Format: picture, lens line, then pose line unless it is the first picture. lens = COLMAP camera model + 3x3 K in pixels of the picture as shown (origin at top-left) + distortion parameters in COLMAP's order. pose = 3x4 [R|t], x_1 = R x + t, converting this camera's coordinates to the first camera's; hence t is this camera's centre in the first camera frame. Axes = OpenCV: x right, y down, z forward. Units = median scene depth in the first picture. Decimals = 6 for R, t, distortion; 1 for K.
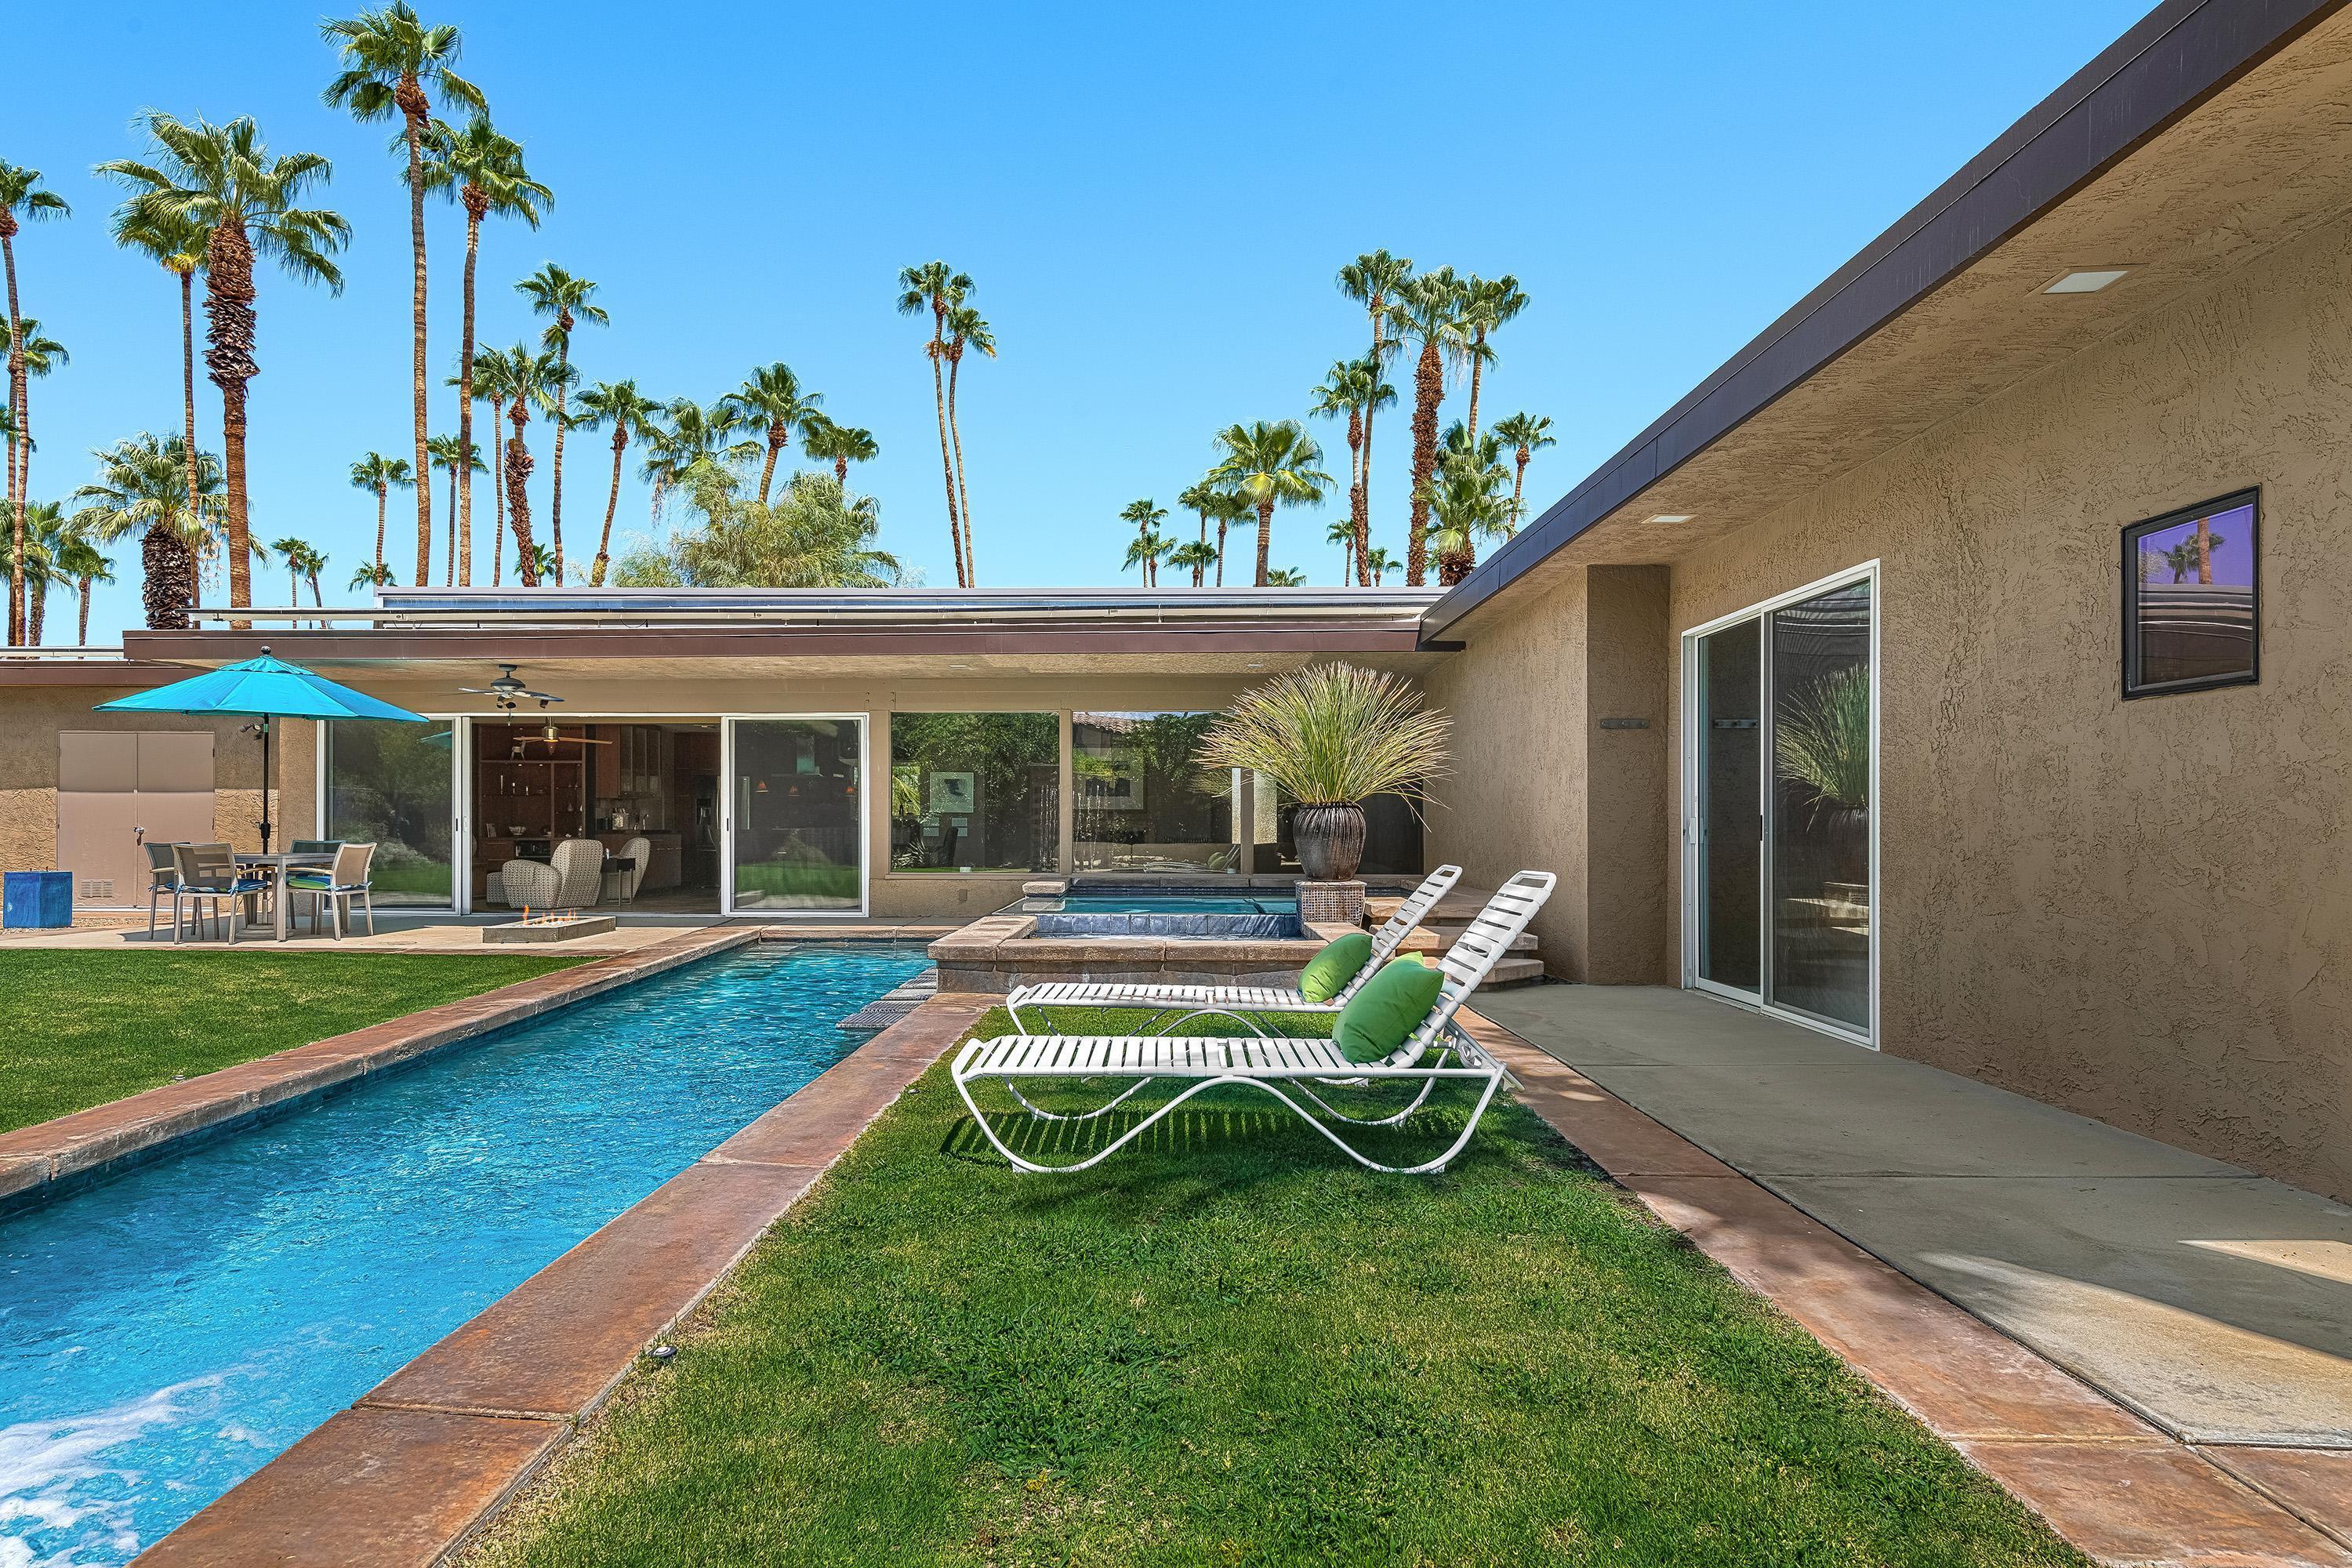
lens RADIAL K [[1333.6, 0, 1113.4], [0, 1333.6, 810.8], [0, 0, 1]] dist [0.016274, -0.006535]
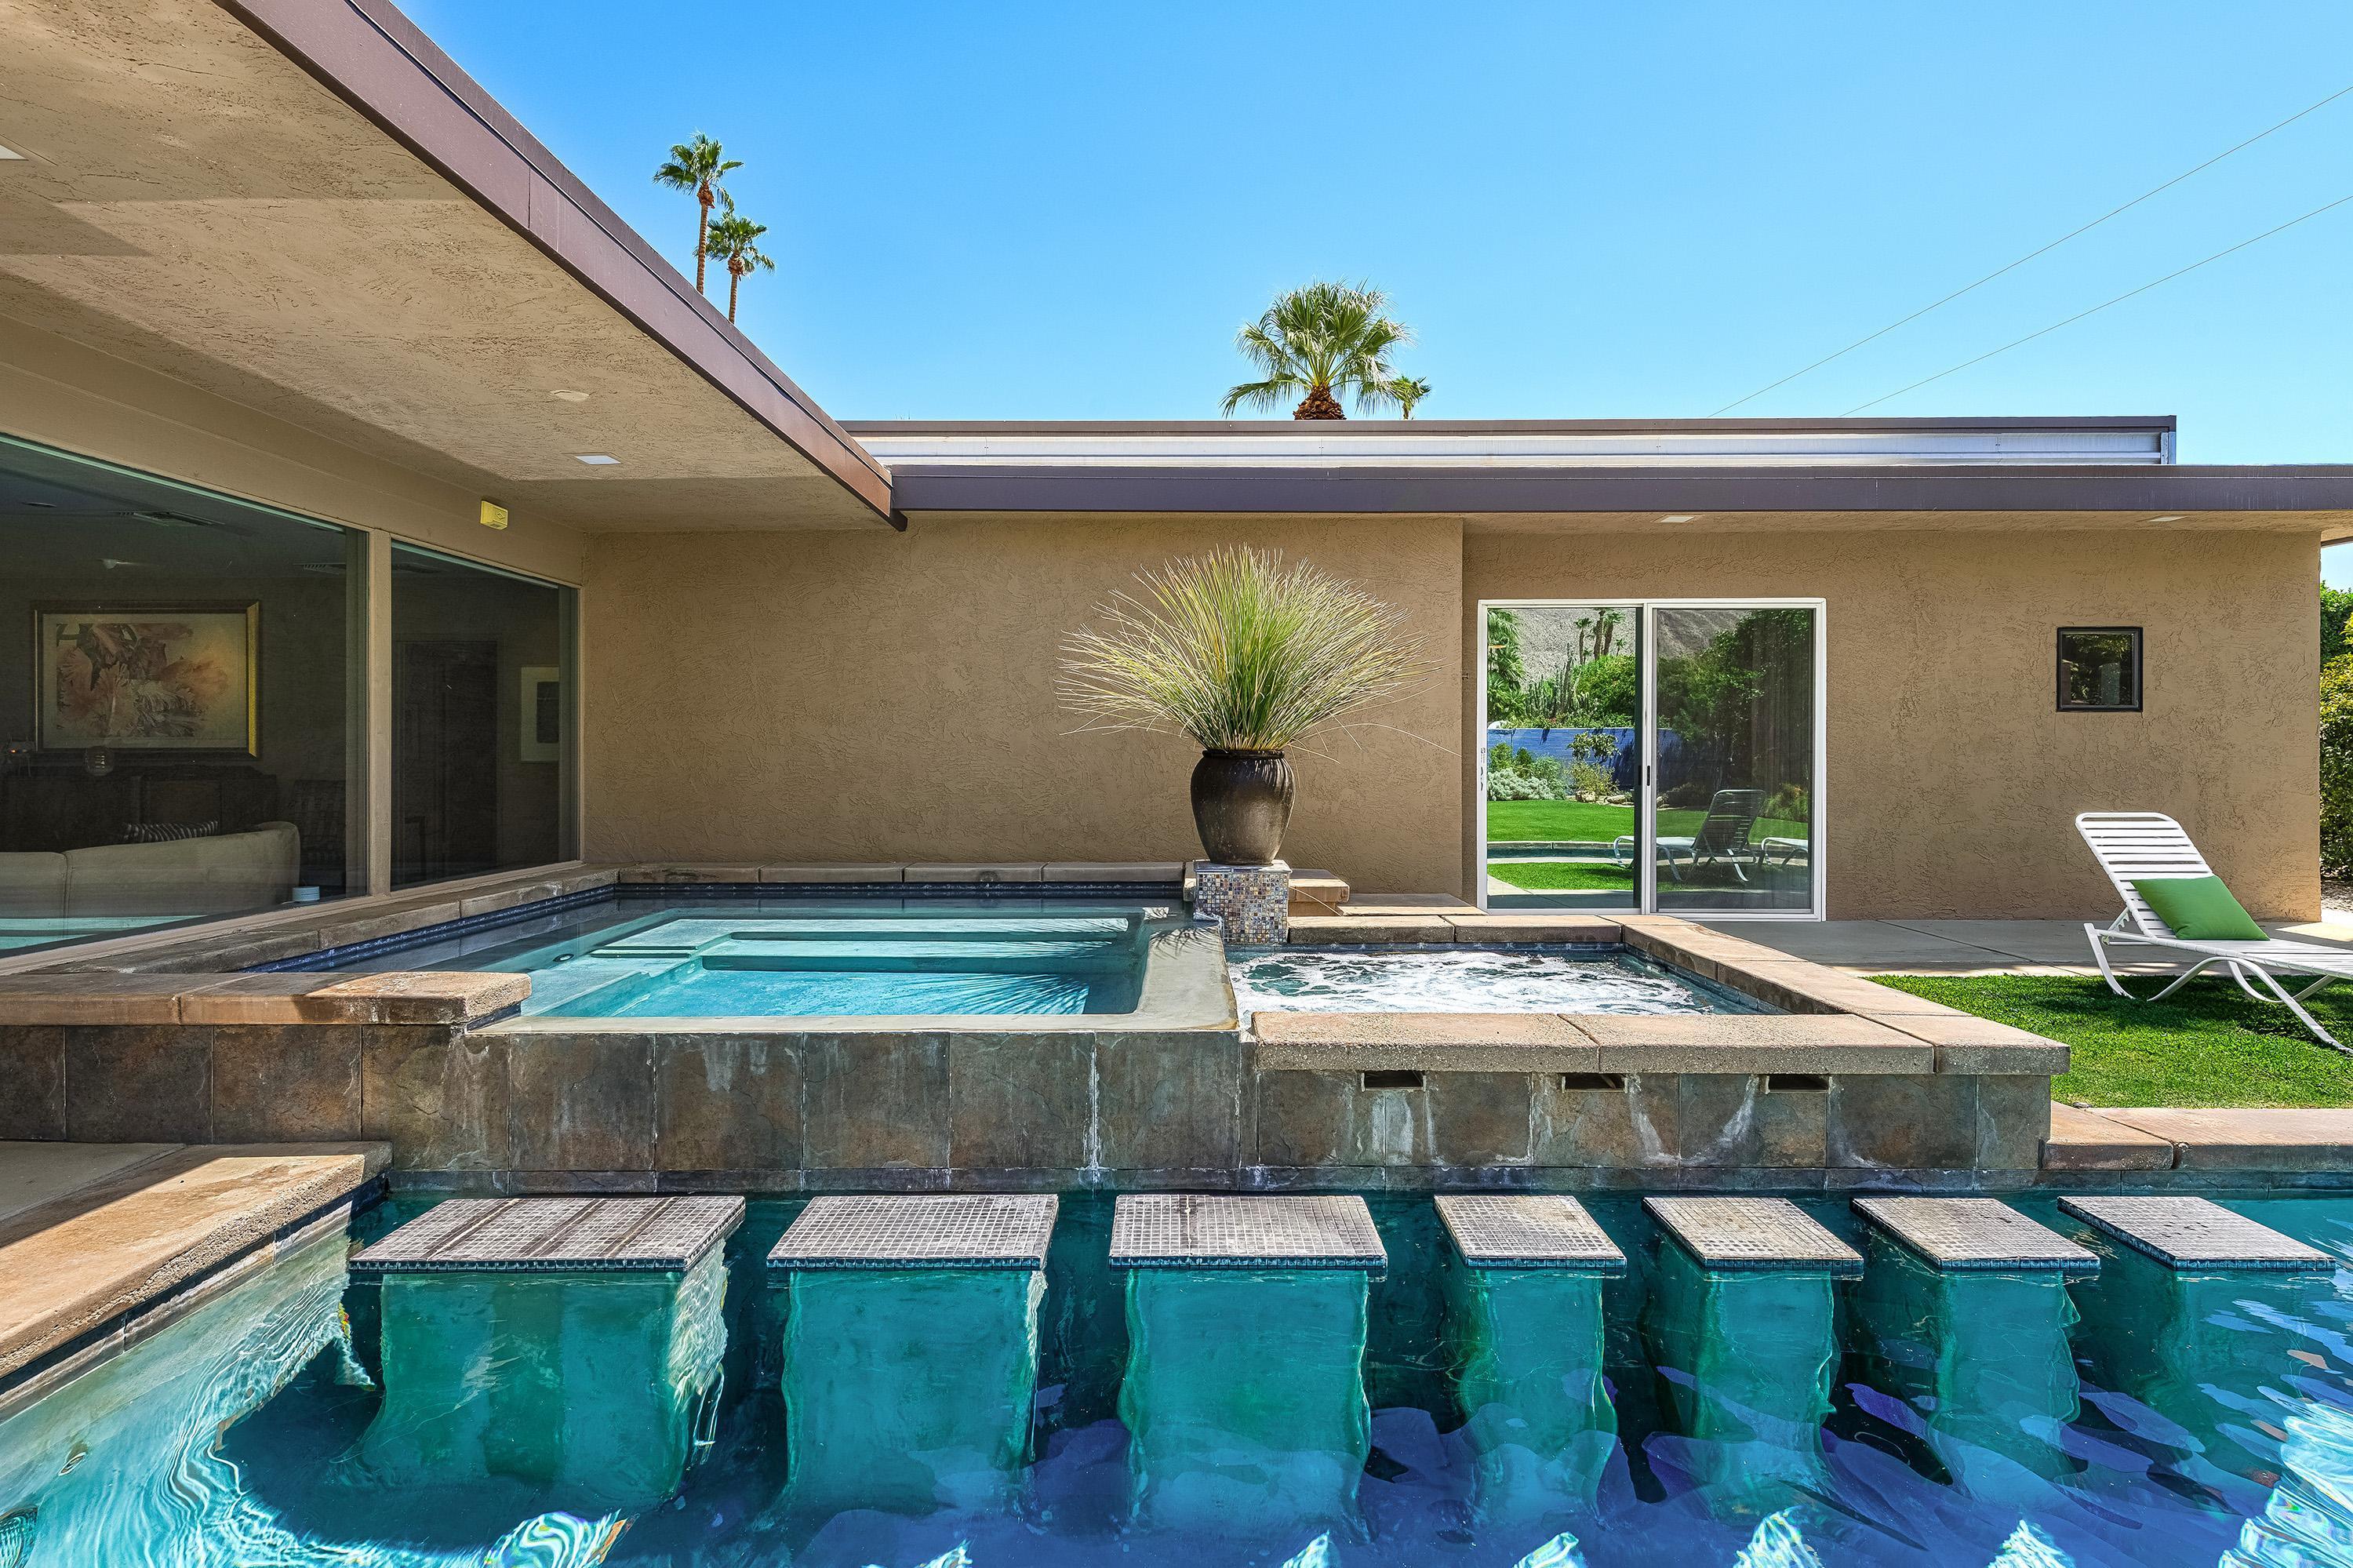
lens RADIAL K [[1174.6, 0, 1185.8], [0, 1174.6, 749.9], [0, 0, 1]] dist [0.017227, -0.004779]
pose [[-0.031041, 0.001033, 0.999518, -0.154671], [-0.007367, 0.999972, -0.001262, -0.001731], [-0.999491, -0.007403, -0.031032, 0.363285]]
